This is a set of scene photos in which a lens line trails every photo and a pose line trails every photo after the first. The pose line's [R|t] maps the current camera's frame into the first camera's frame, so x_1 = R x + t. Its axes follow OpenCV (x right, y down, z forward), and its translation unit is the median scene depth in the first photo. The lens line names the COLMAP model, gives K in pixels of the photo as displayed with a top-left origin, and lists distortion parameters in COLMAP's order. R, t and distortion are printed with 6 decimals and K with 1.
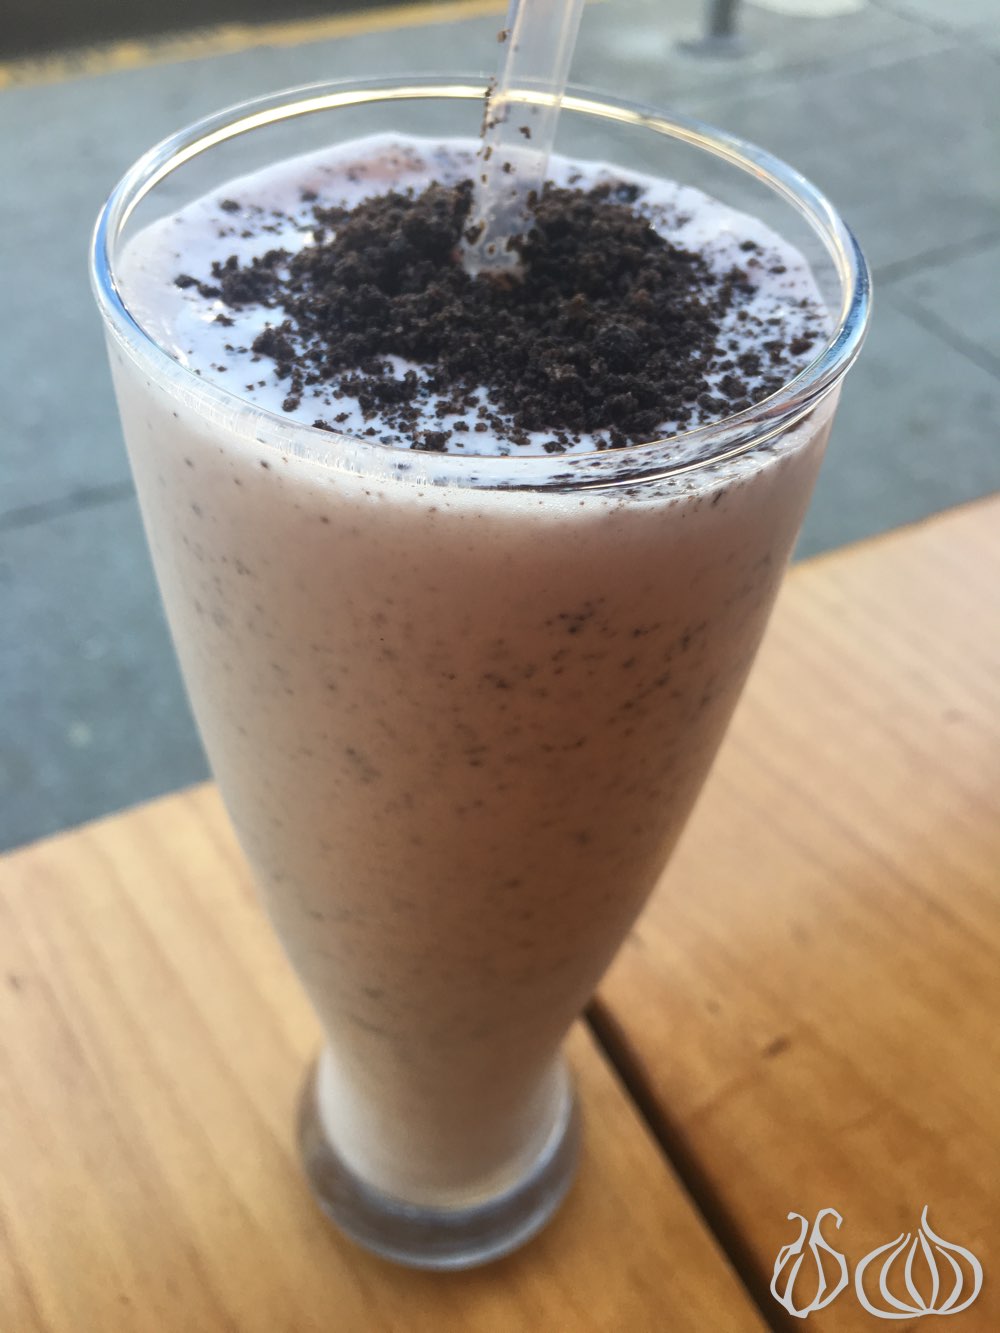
lens RADIAL K [[1129.0, 0, 505.1], [0, 1129.0, 669.1], [0, 0, 1]] dist [0.051988, -0.067012]
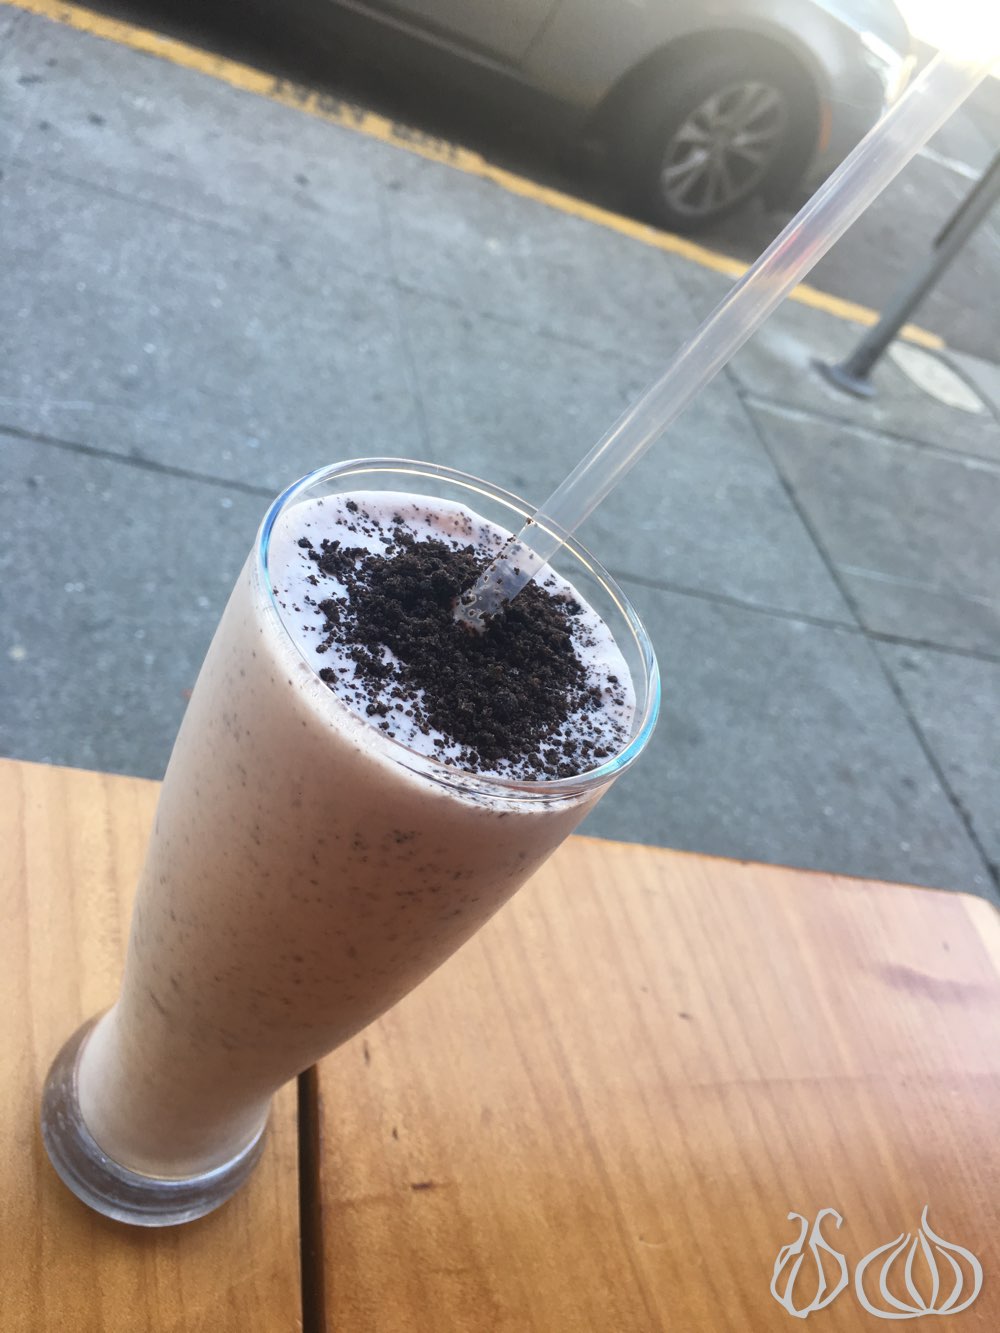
lens RADIAL K [[1129.0, 0, 494.3], [0, 1129.0, 659.4], [0, 0, 1]] dist [0.051988, -0.067012]
pose [[0.876876, 0.480578, 0.011535, 0.030546], [-0.475396, 0.870482, -0.127516, -0.110070], [-0.071323, 0.106332, 0.991769, -0.679553]]
